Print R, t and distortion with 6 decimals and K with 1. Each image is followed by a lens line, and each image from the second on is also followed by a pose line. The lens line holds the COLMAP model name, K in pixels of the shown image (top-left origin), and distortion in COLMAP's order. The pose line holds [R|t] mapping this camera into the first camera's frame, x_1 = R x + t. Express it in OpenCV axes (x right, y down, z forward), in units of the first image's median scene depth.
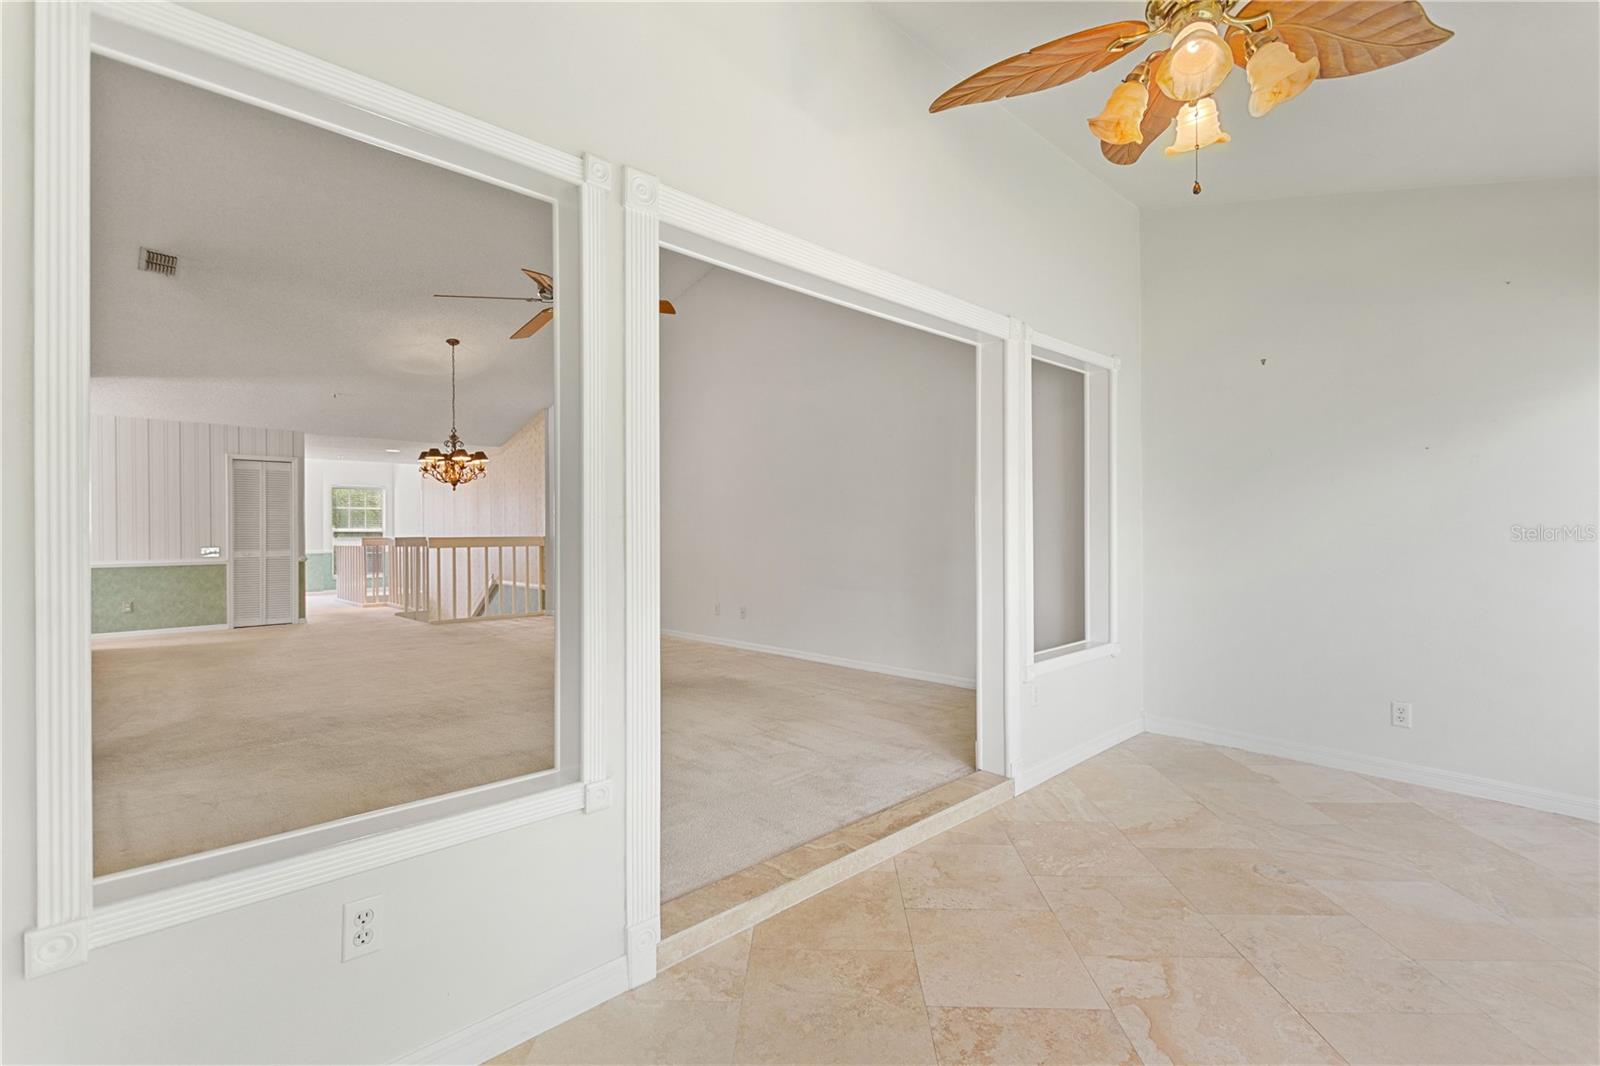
lens RADIAL K [[722.3, 0, 808.8], [0, 722.3, 531.5], [0, 0, 1]] dist [0.017880, -0.009413]
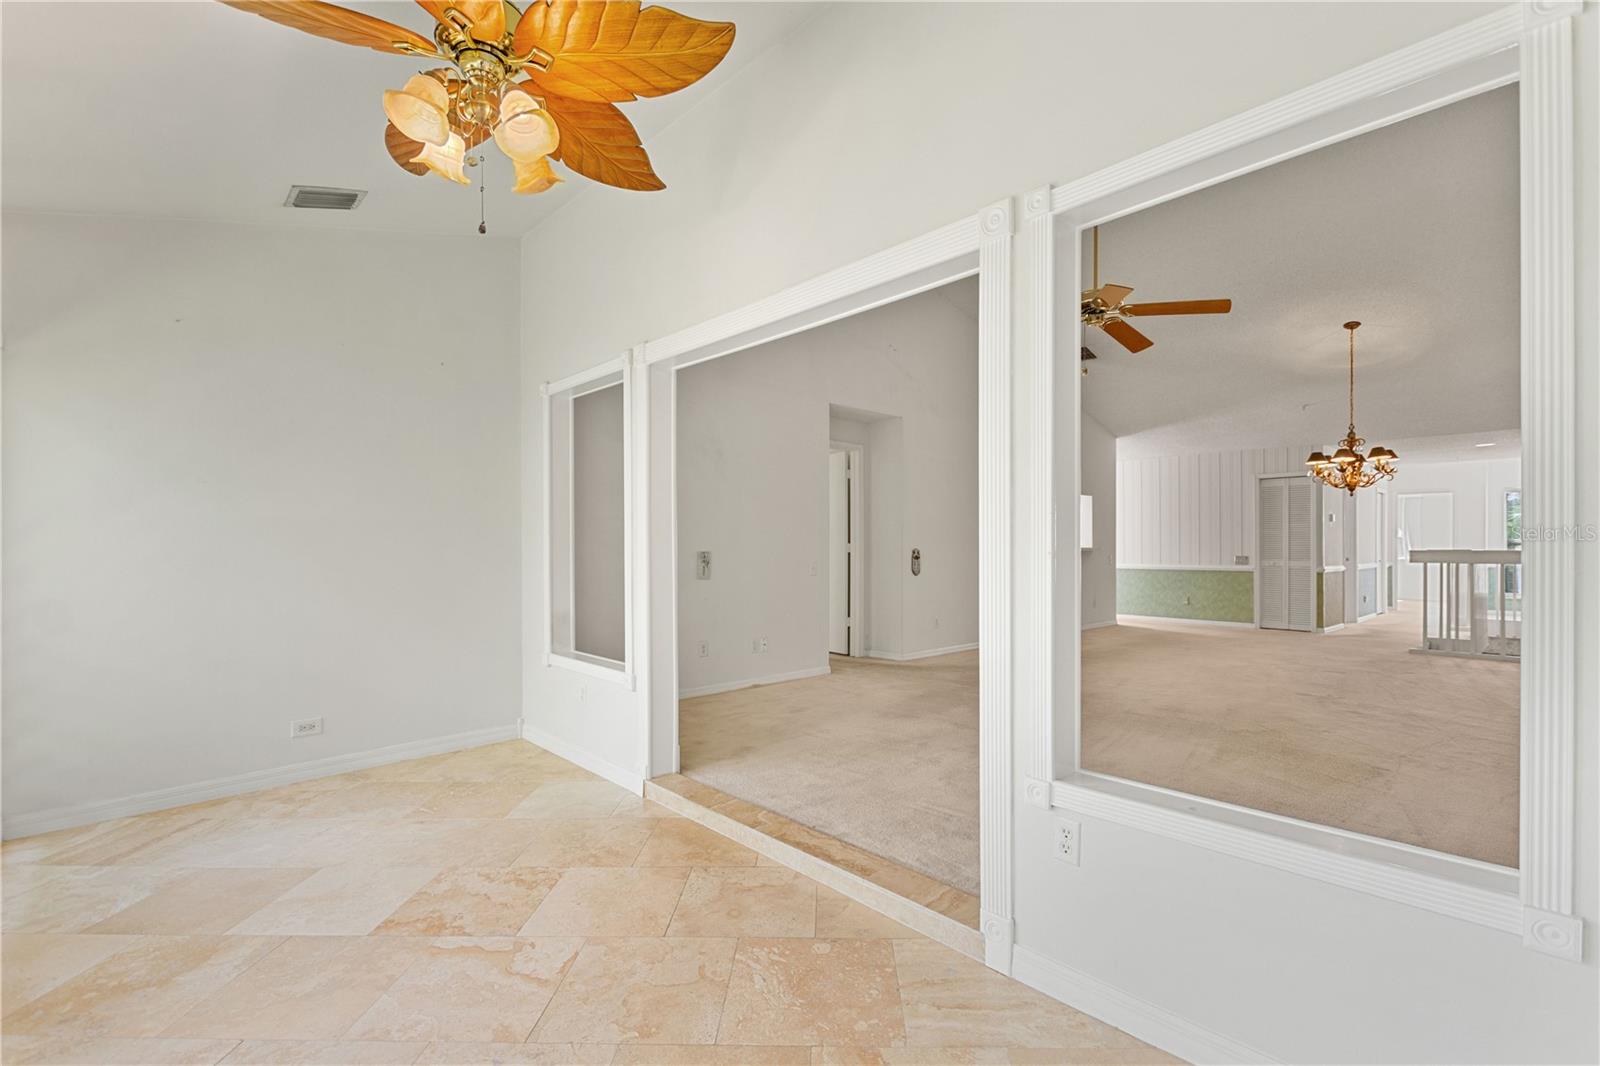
lens RADIAL K [[714.2, 0, 805.9], [0, 714.2, 551.9], [0, 0, 1]] dist [0.013195, -0.005920]
pose [[-0.011682, 0.015150, -0.999817, 0.331270], [-0.000488, 0.999885, 0.015157, -0.002073], [0.999932, 0.000664, -0.011674, 0.309587]]
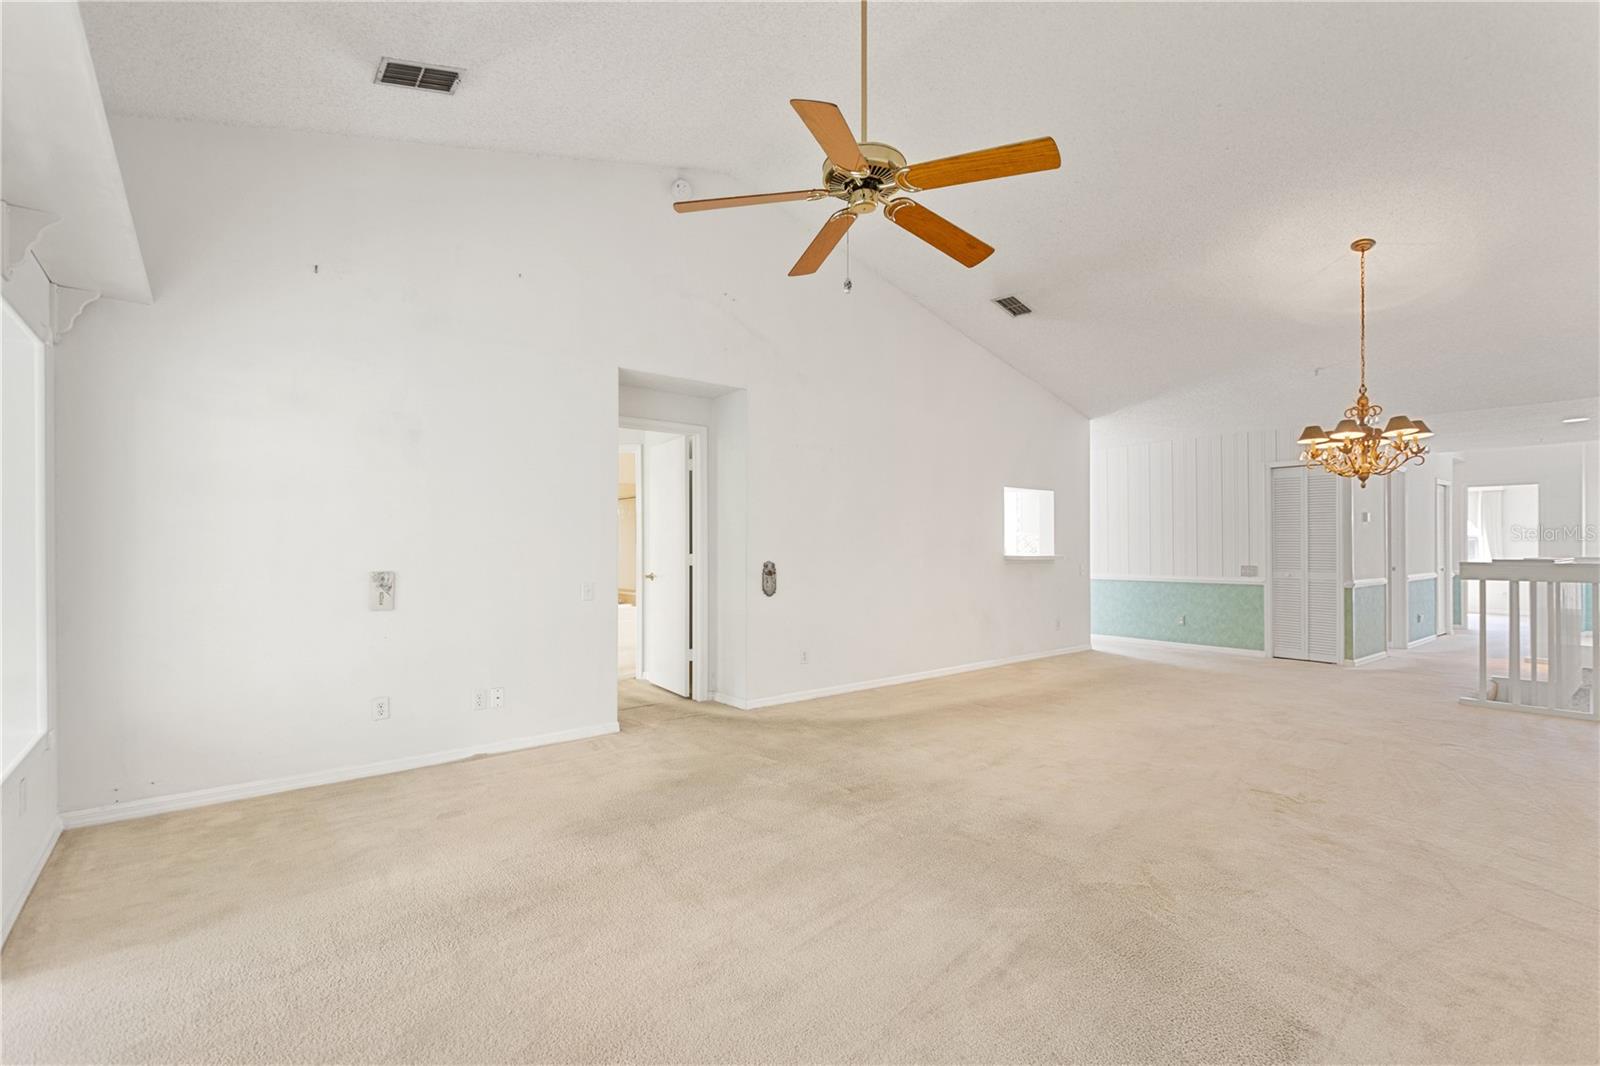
lens RADIAL K [[714.2, 0, 805.9], [0, 714.2, 551.9], [0, 0, 1]] dist [0.013195, -0.005920]
pose [[-0.085476, 0.015862, -0.996214, 0.135225], [0.002087, 0.999874, 0.015741, -0.011390], [0.996338, -0.000734, -0.085498, 0.507514]]
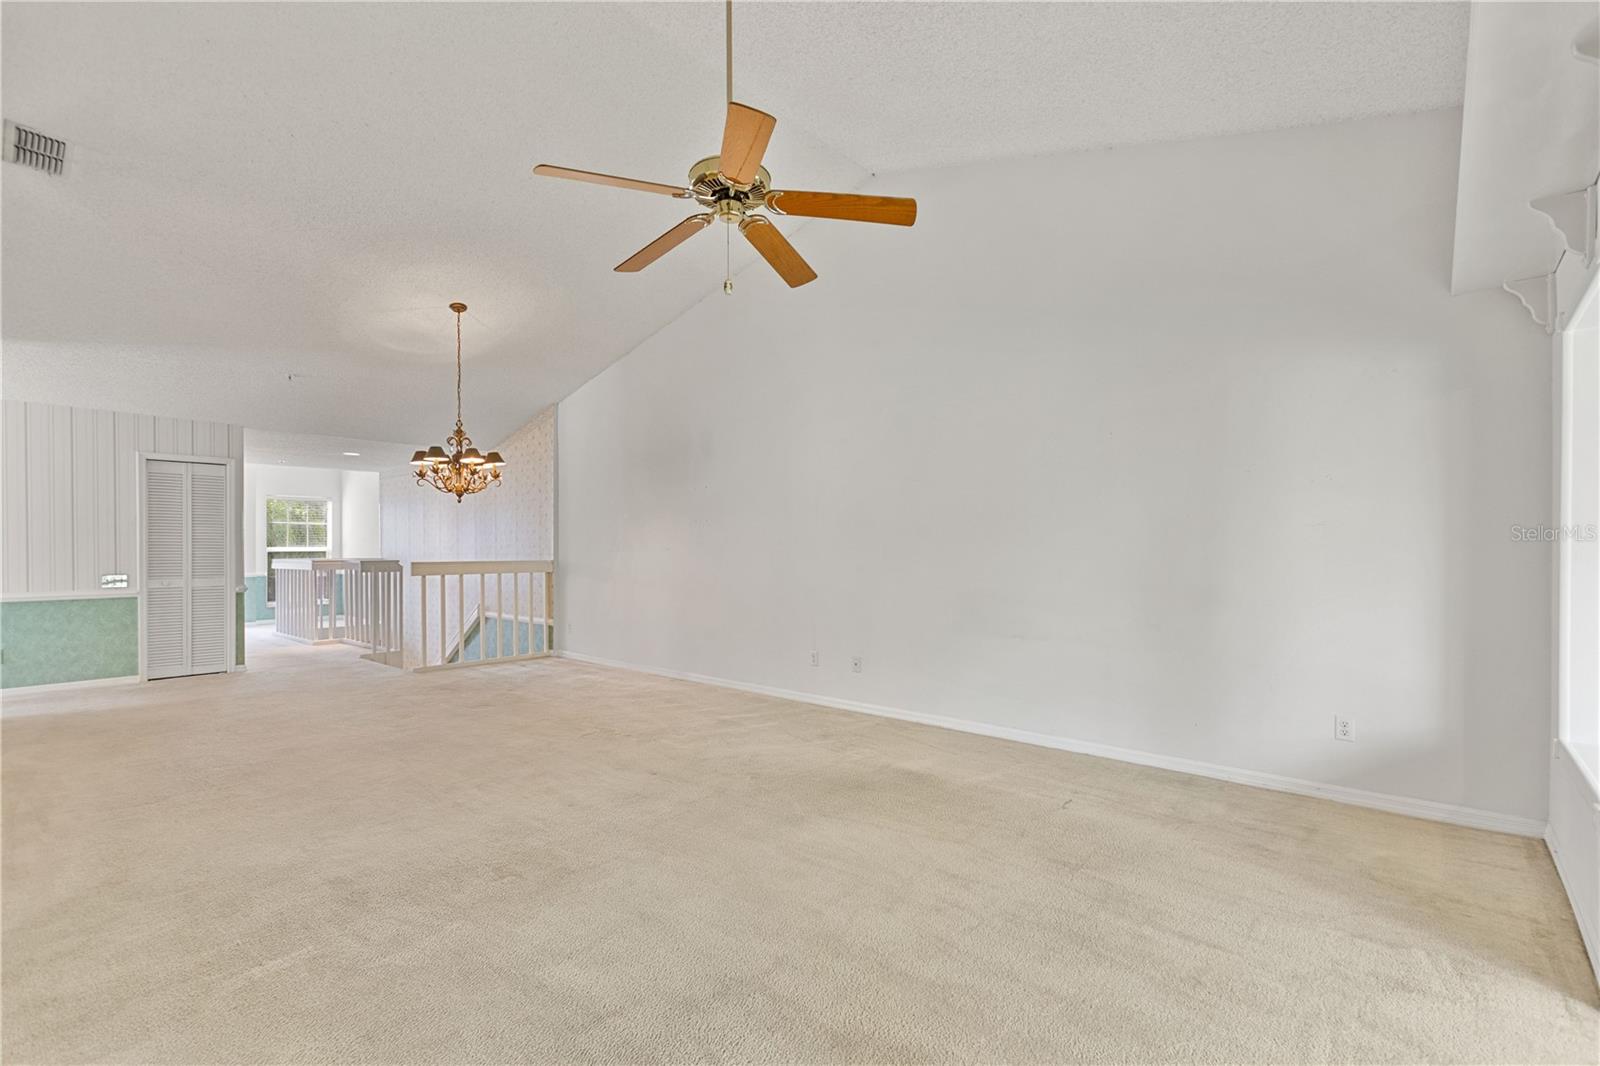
lens RADIAL K [[714.2, 0, 805.9], [0, 714.2, 551.9], [0, 0, 1]] dist [0.013195, -0.005920]
pose [[0.996681, 0.004285, 0.081293, -0.163019], [-0.004675, 0.999978, 0.004604, -0.008780], [-0.081271, -0.004968, 0.996680, 0.191722]]
